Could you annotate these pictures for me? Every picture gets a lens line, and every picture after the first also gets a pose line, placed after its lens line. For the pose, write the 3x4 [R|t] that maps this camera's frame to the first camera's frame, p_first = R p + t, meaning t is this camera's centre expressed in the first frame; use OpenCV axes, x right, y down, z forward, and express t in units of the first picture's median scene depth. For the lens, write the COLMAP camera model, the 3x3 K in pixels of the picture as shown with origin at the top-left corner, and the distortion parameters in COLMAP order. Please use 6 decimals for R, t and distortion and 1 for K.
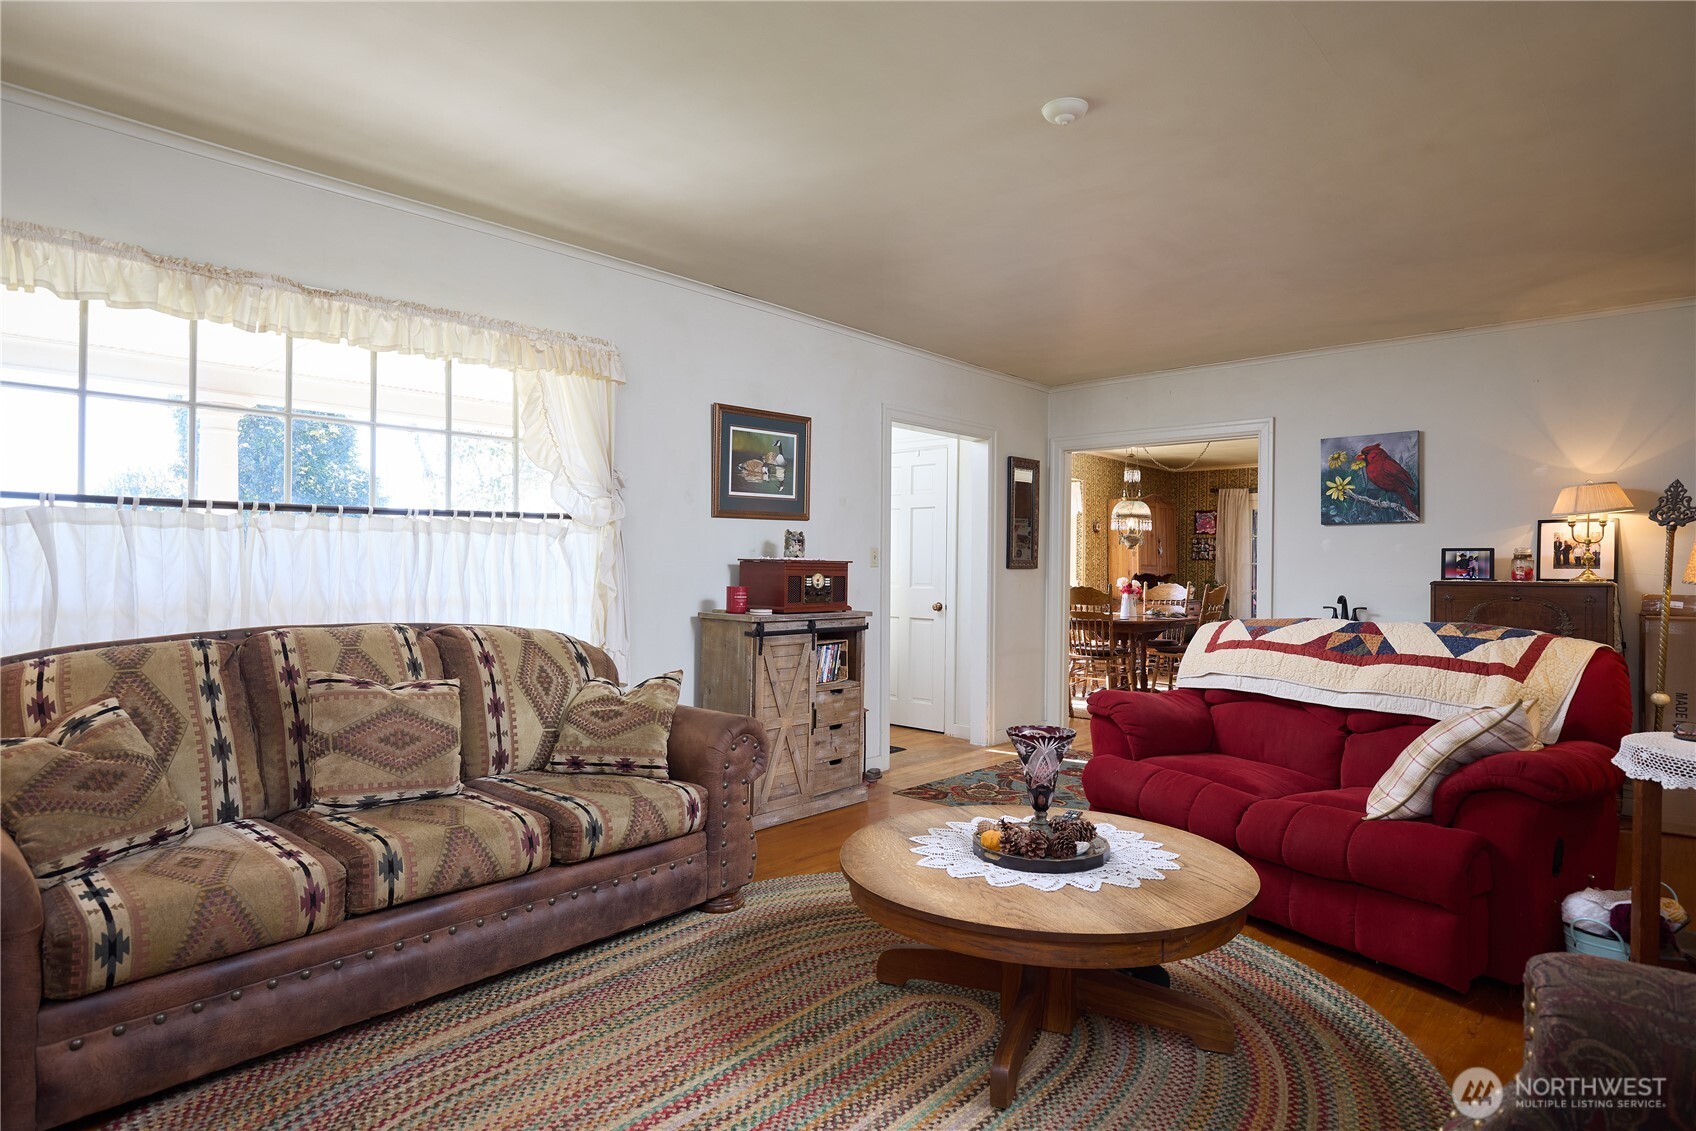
lens RADIAL K [[917.9, 0, 847.1], [0, 917.9, 566.1], [0, 0, 1]] dist [0.000178, -0.000070]
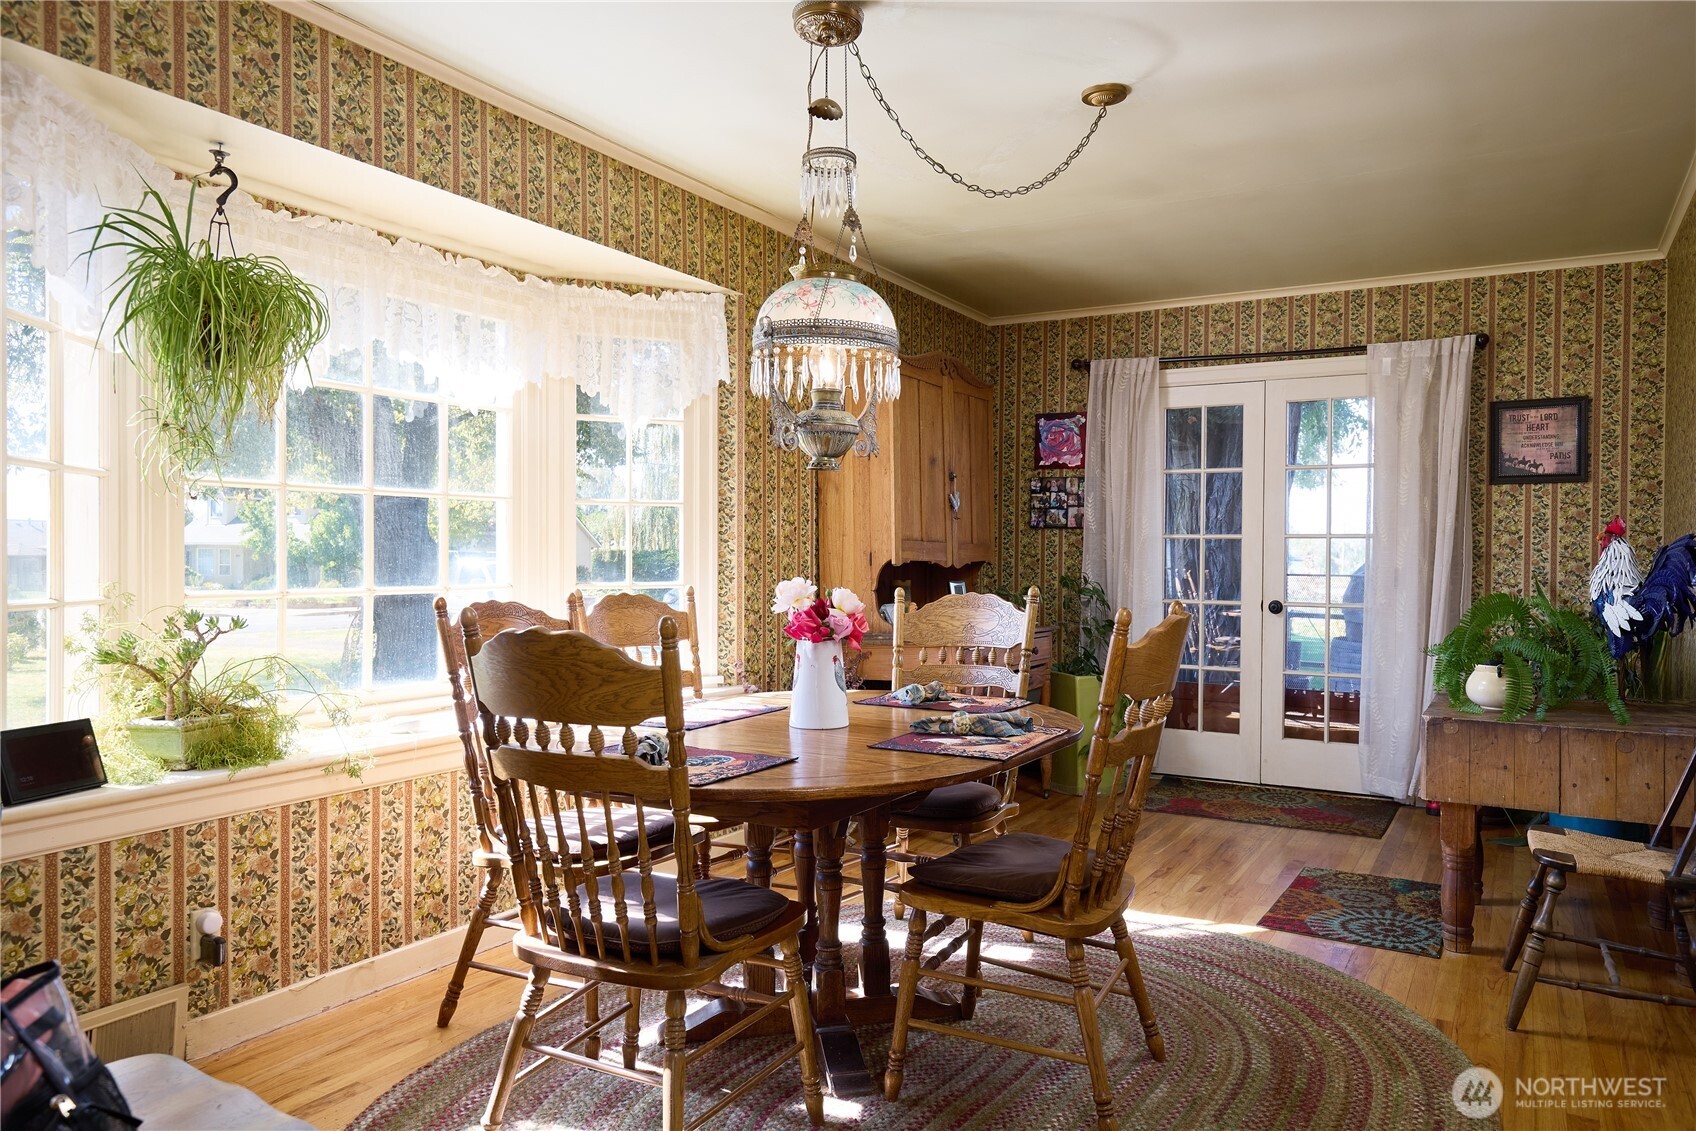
lens RADIAL K [[1190.4, 0, 845.7], [0, 1190.4, 567.3], [0, 0, 1]] dist [0.002239, 0.000122]
pose [[0.976758, -0.008937, 0.214161, 0.245564], [0.006530, 0.999907, 0.011946, 0.005443], [-0.214248, -0.010270, 0.976725, 0.677570]]
